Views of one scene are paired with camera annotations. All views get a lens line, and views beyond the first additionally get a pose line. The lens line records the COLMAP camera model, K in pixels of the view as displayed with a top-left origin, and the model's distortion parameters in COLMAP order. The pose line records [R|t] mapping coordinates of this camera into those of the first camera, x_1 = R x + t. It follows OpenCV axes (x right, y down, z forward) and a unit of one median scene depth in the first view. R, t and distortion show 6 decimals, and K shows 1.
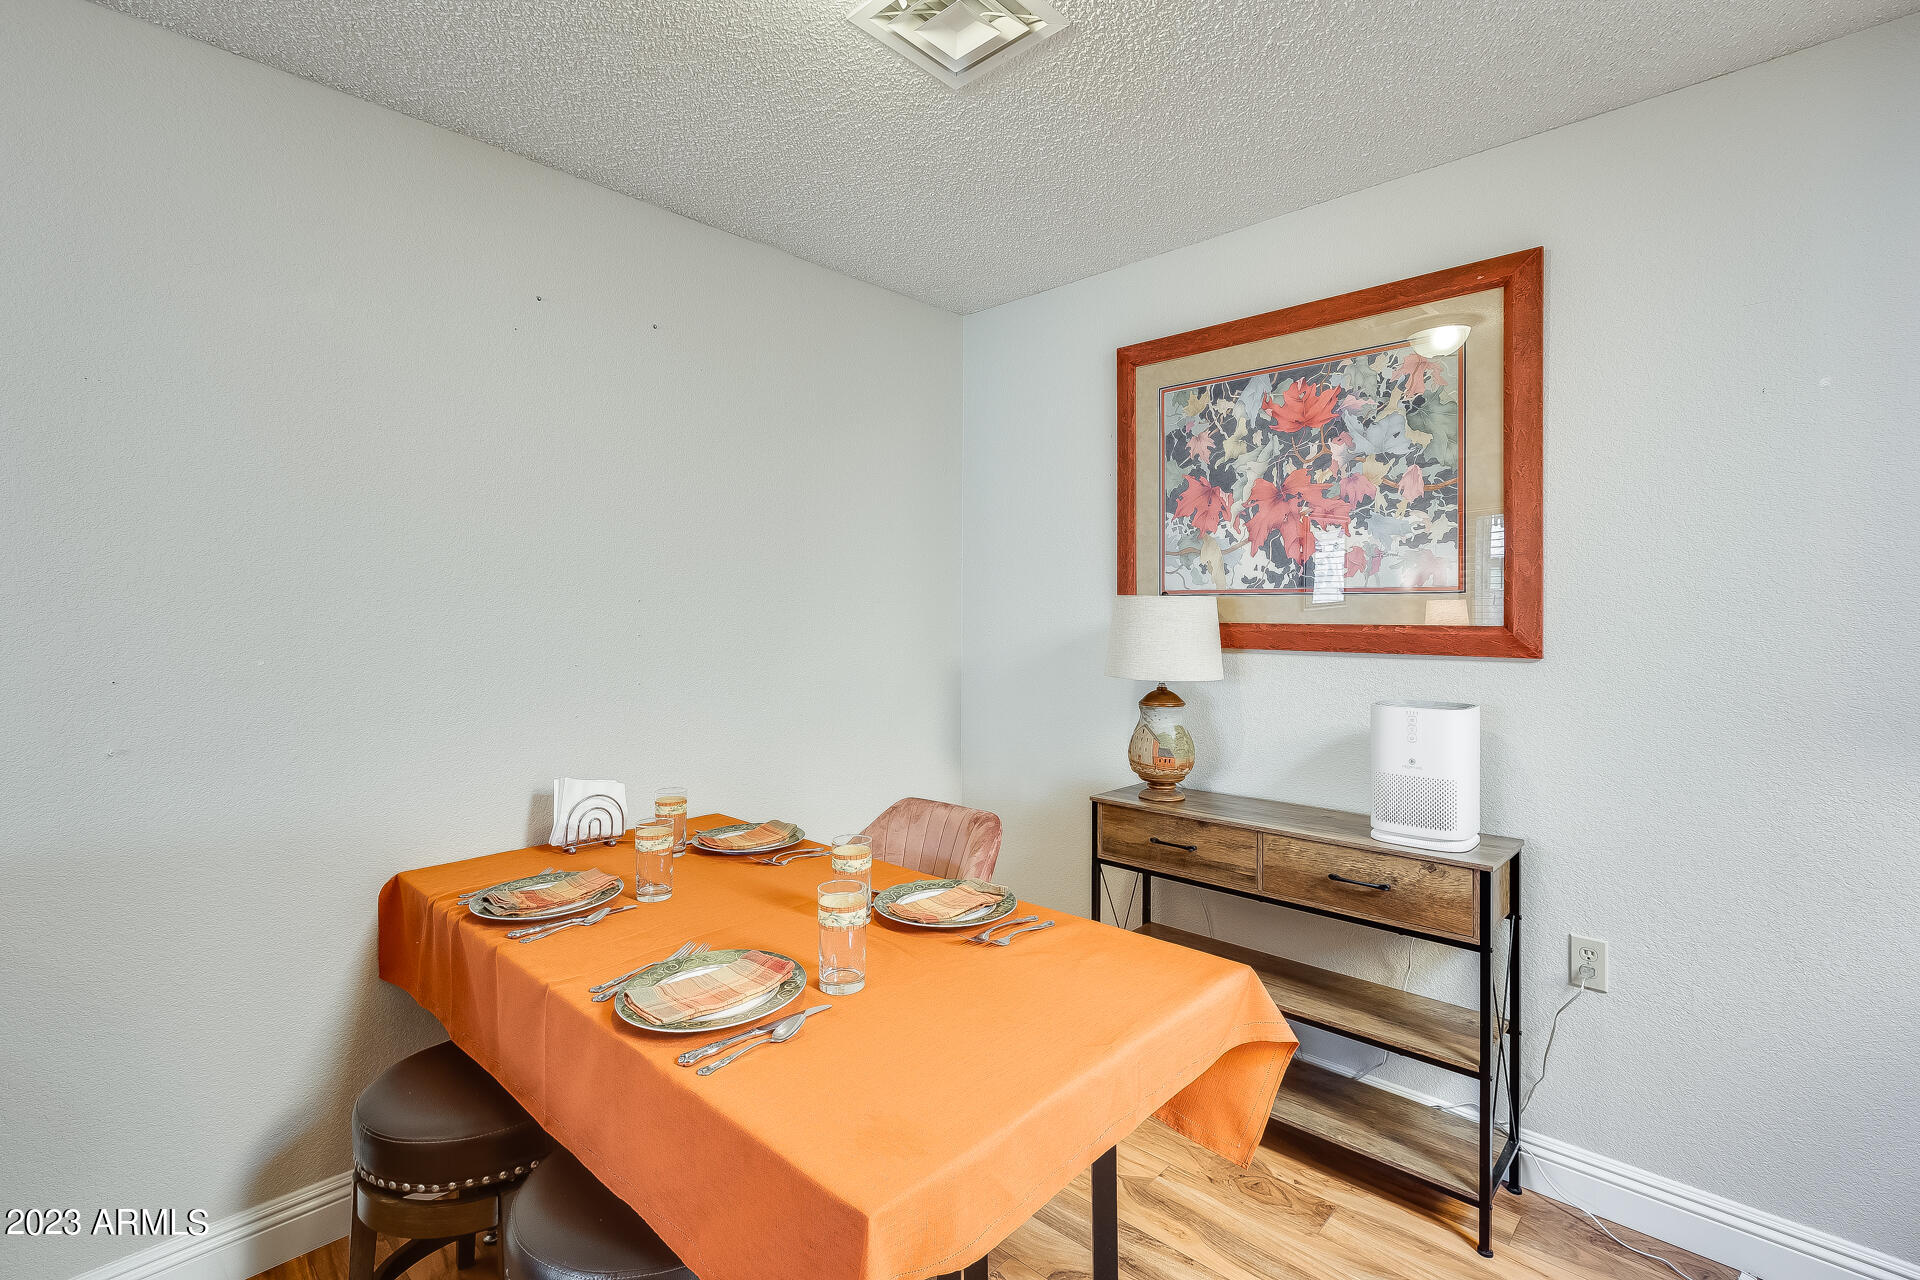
lens RADIAL K [[930.0, 0, 957.7], [0, 930.0, 609.4], [0, 0, 1]] dist [0.000227, -0.000022]
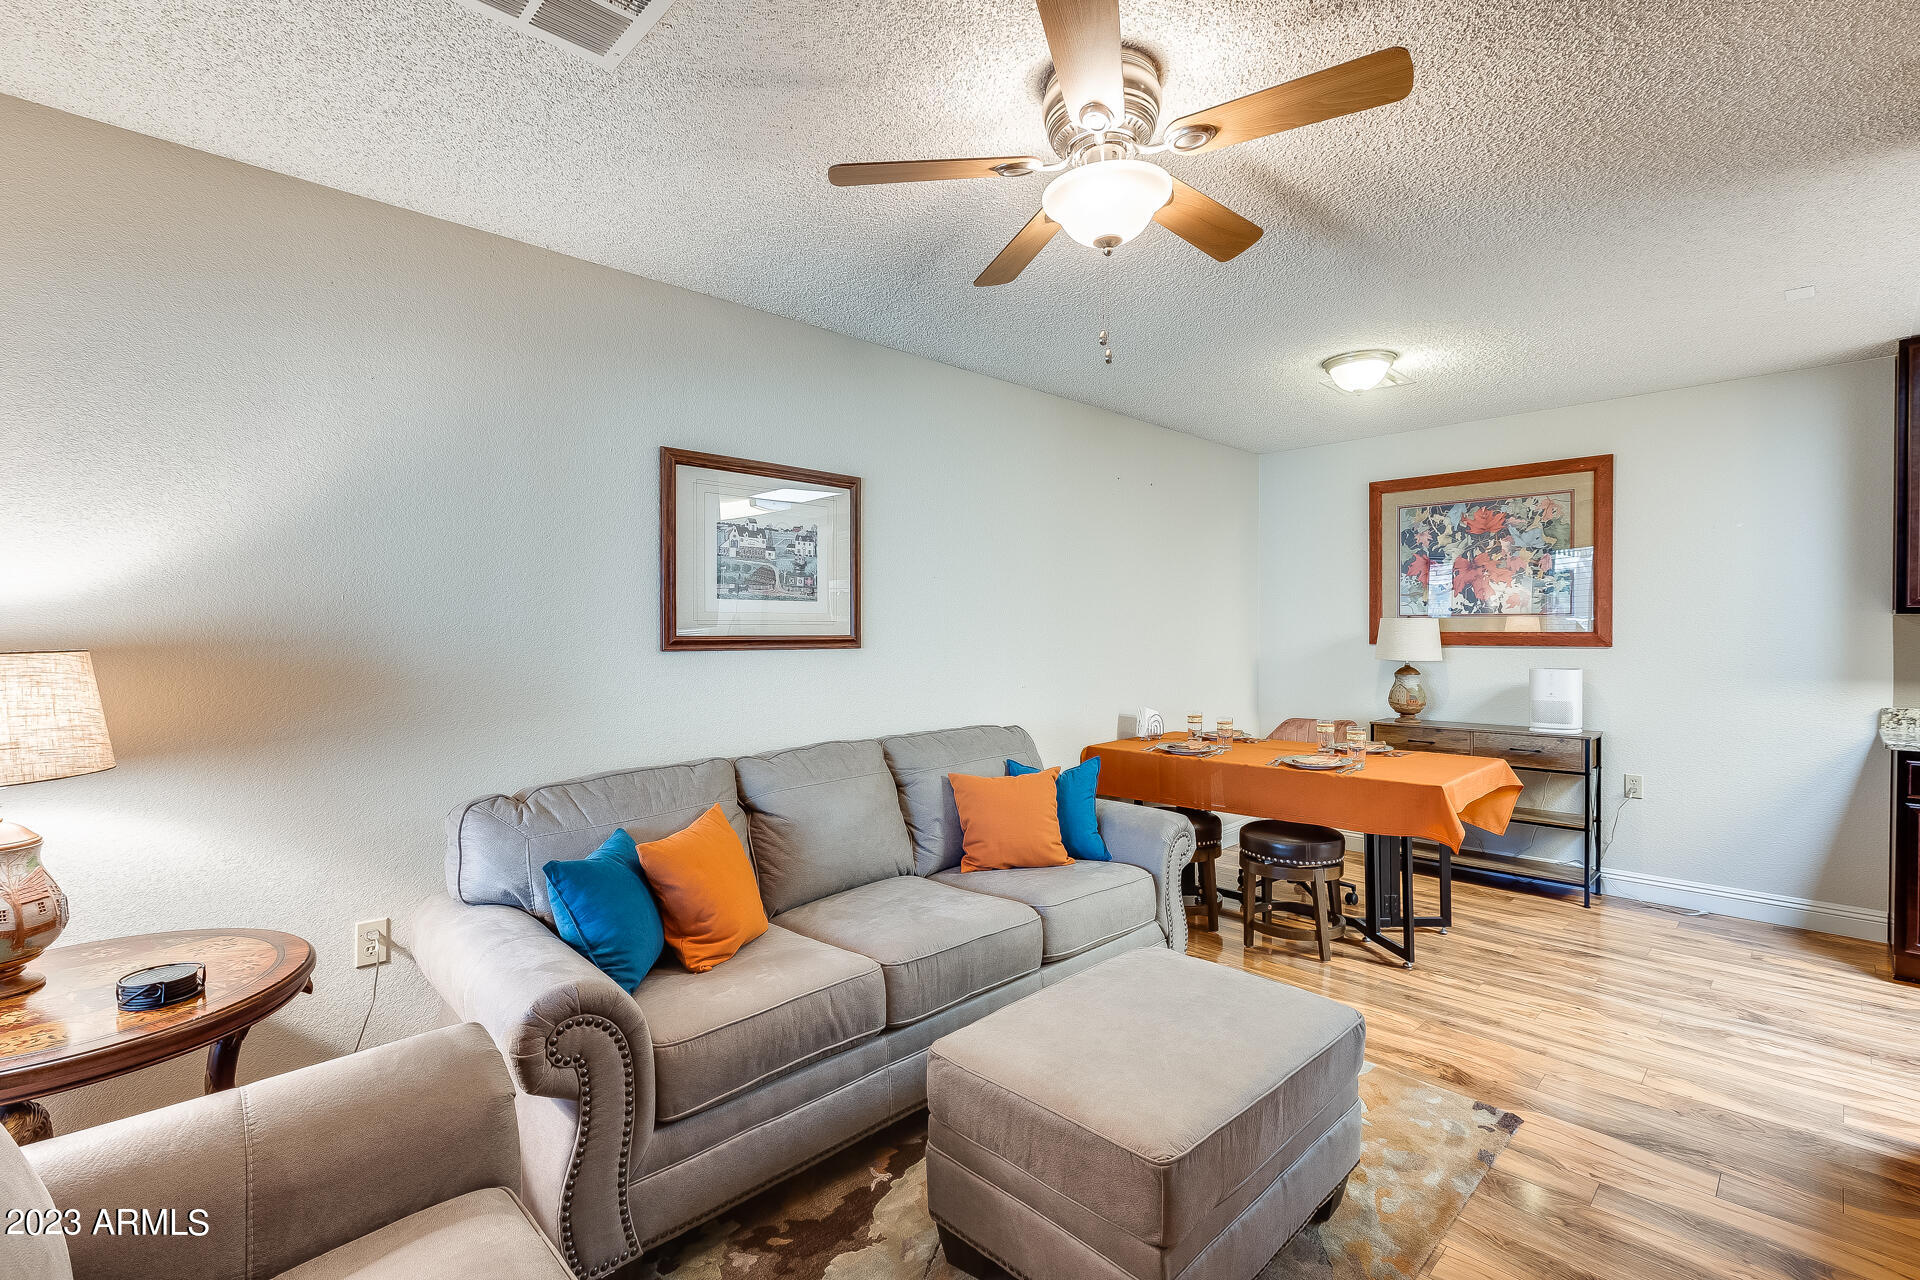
lens RADIAL K [[895.5, 0, 972.5], [0, 895.5, 642.7], [0, 0, 1]] dist [0.003679, 0.000670]
pose [[0.999258, -0.010803, -0.036968, -0.654709], [0.011563, 0.999725, 0.020408, -0.012516], [0.036737, -0.020820, 0.999108, -0.954505]]
